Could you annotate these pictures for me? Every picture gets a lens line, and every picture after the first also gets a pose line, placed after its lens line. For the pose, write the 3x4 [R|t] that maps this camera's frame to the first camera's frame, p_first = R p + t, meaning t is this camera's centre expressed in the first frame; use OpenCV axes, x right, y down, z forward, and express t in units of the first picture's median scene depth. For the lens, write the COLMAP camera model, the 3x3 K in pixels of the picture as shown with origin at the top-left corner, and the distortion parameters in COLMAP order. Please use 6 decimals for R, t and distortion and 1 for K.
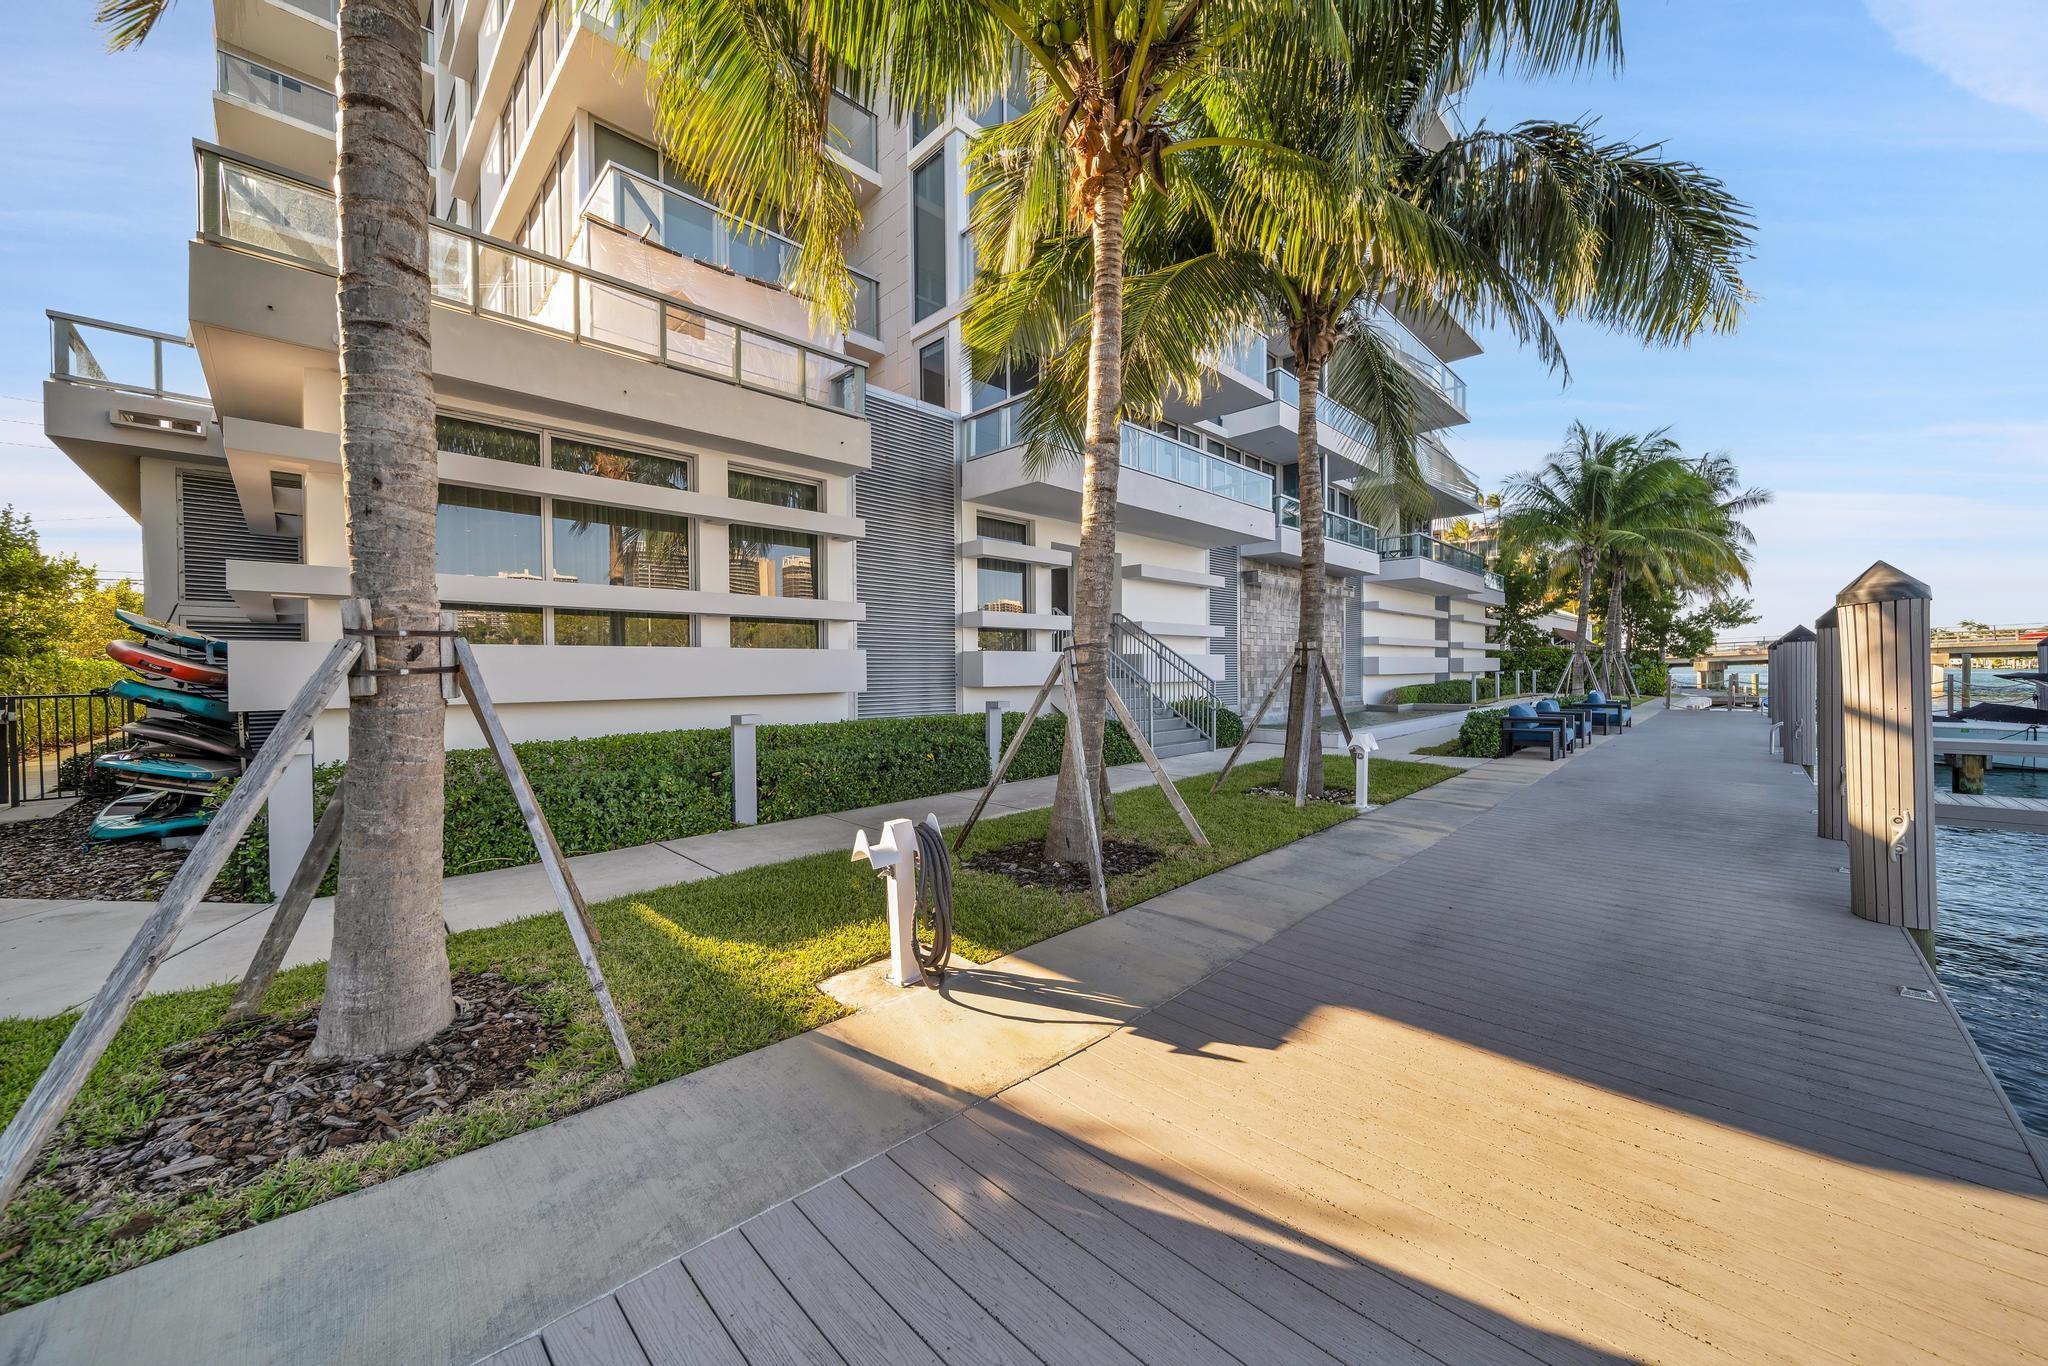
lens RADIAL K [[734.4, 0, 1044.5], [0, 734.4, 680.6], [0, 0, 1]] dist [0.008298, -0.003482]
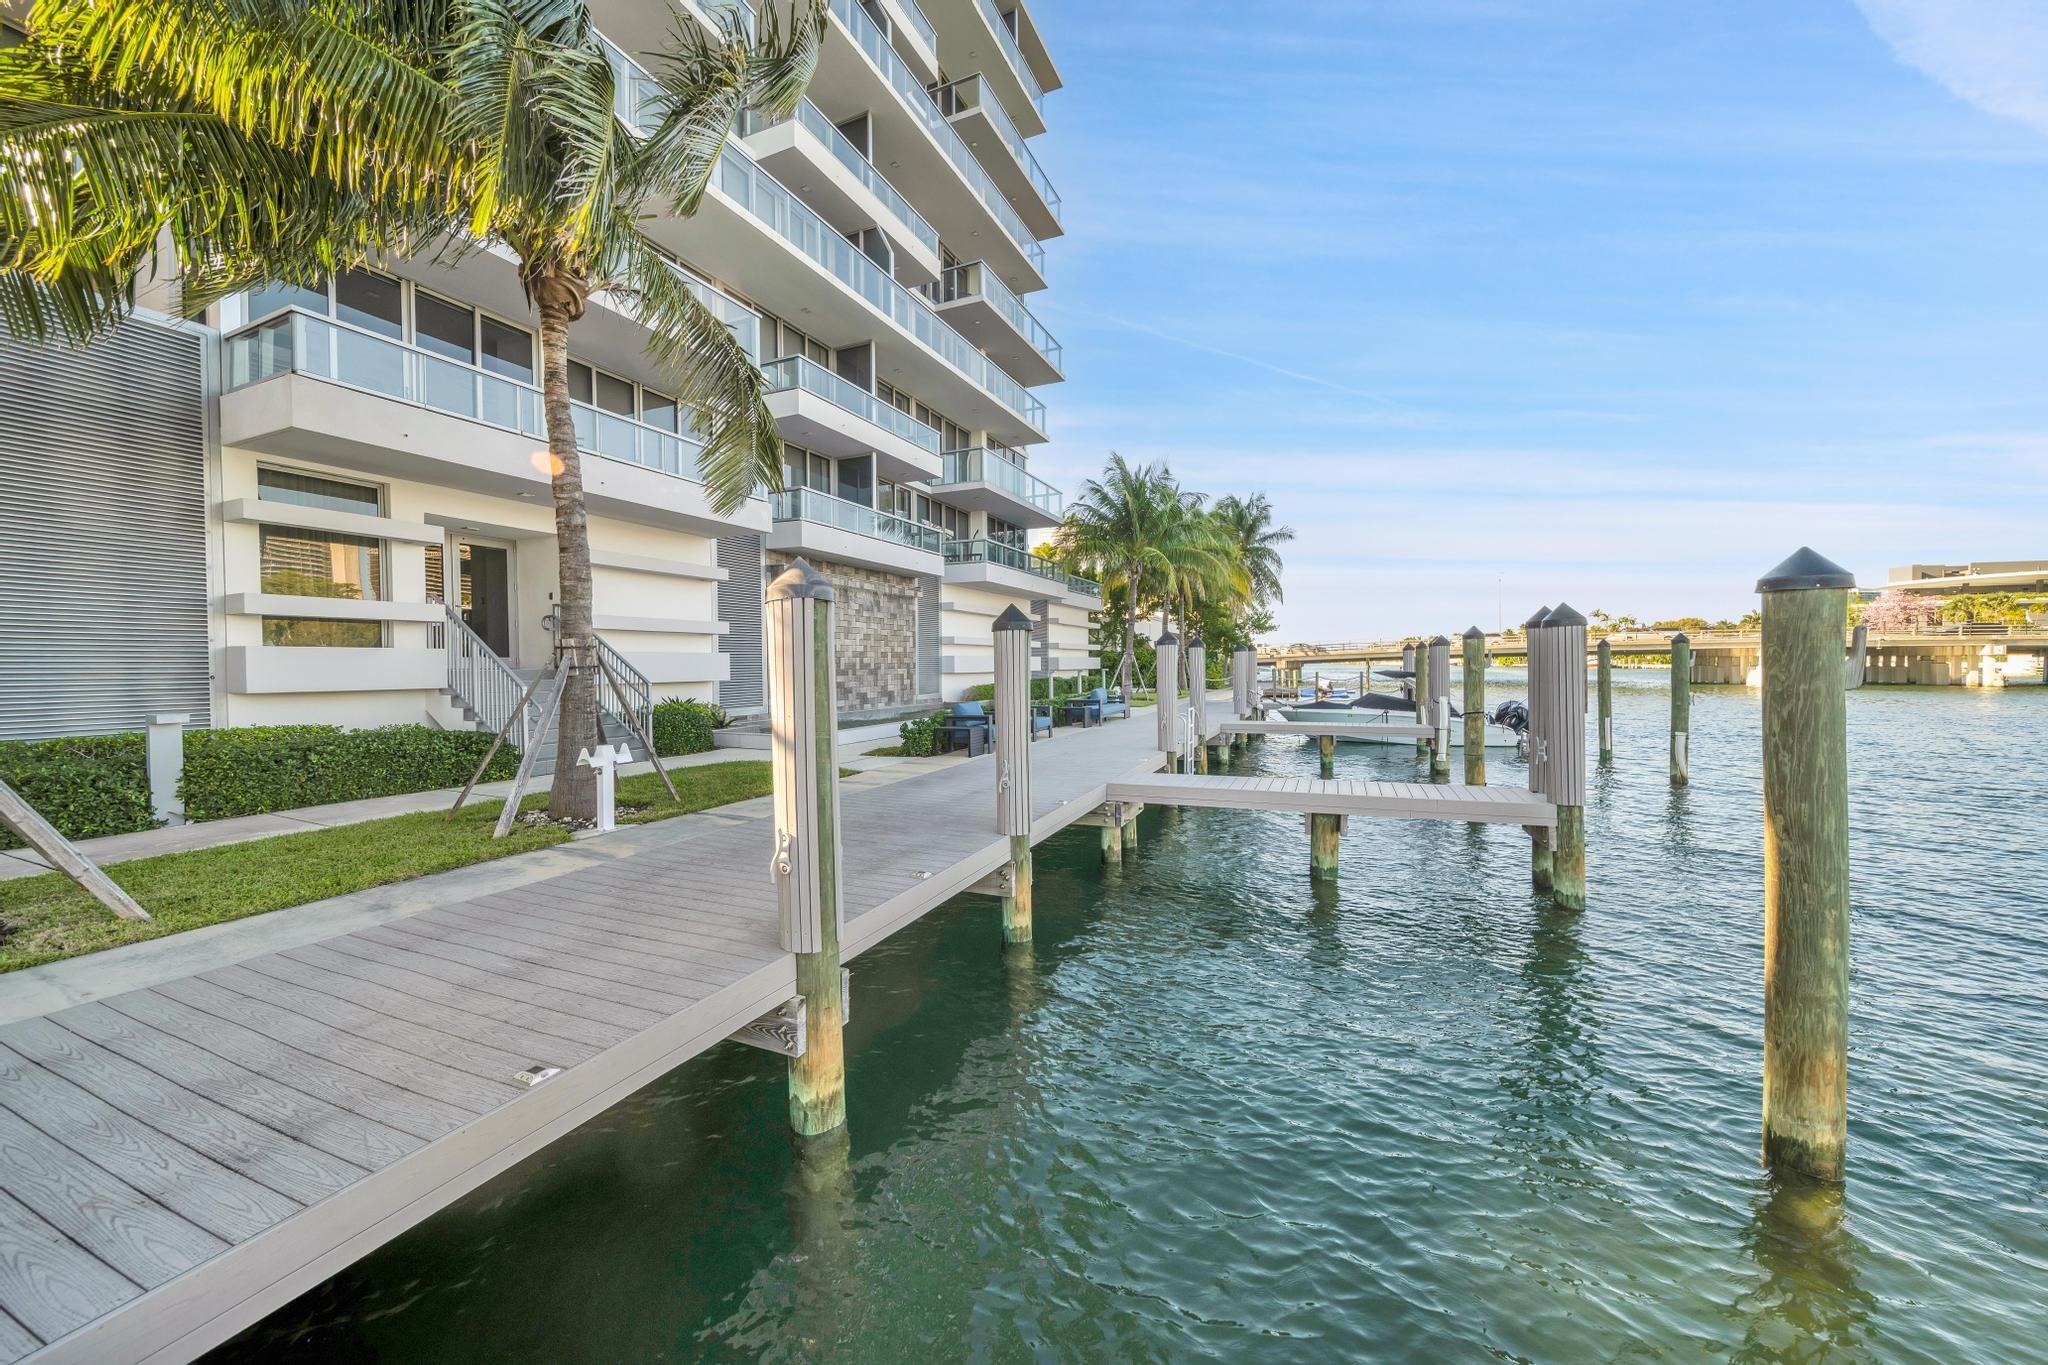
lens RADIAL K [[721.2, 0, 1040.4], [0, 721.2, 677.9], [0, 0, 1]] dist [0.000678, -0.000643]
pose [[0.930697, -0.004320, 0.365766, 0.240033], [0.003688, 0.999990, 0.002426, -0.004037], [-0.365773, -0.000908, 0.930704, 0.004633]]
